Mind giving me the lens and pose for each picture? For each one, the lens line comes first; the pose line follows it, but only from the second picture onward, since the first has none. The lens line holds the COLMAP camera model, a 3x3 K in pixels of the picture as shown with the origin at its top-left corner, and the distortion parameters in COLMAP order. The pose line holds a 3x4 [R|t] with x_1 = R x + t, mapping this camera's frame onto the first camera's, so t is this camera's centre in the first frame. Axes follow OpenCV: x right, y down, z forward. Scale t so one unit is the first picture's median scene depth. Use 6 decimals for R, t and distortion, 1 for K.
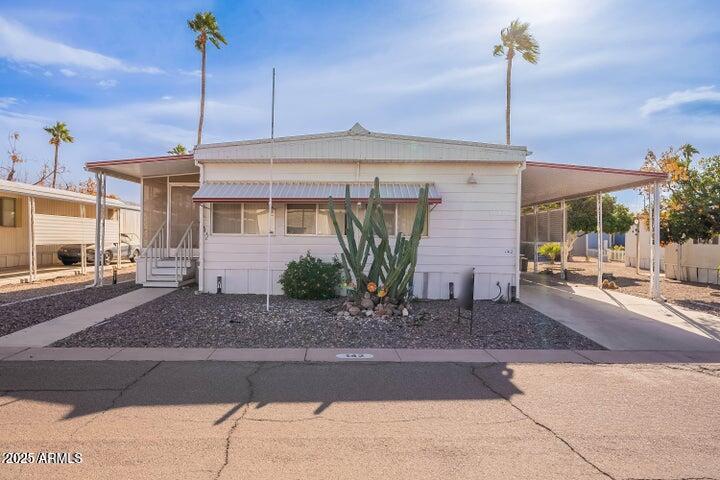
lens RADIAL K [[457.1, 0, 358.3], [0, 457.1, 239.1], [0, 0, 1]] dist [-0.002530, 0.001247]
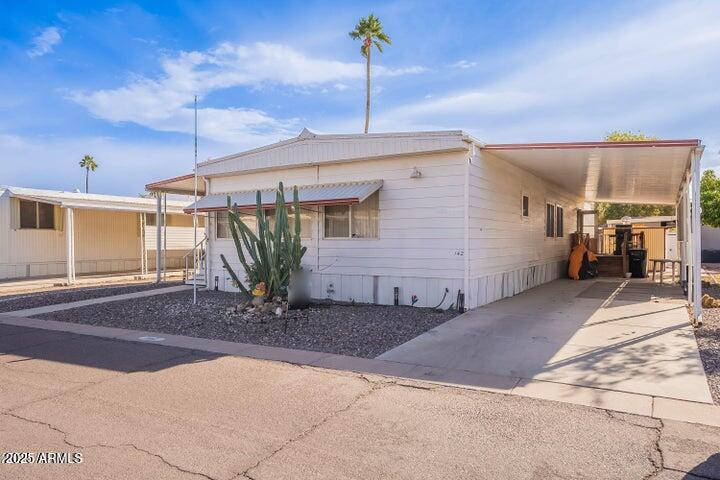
lens RADIAL K [[522.5, 0, 362.7], [0, 522.5, 238.9], [0, 0, 1]] dist [-0.013762, 0.000921]
pose [[0.858534, -0.019211, -0.512397, 0.674345], [0.014351, 0.999807, -0.013440, 0.011291], [0.512556, 0.004185, 0.858643, 0.060574]]
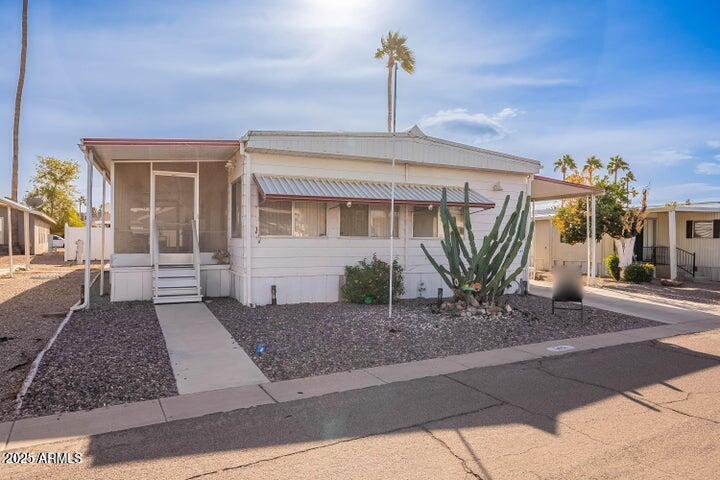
lens RADIAL K [[482.6, 0, 358.7], [0, 482.6, 242.7], [0, 0, 1]] dist [0.008524, 0.006824]
pose [[0.880544, -0.008310, 0.473891, -0.584973], [0.003068, 0.999925, 0.011833, -0.009050], [-0.473954, -0.008966, 0.880504, 0.118047]]
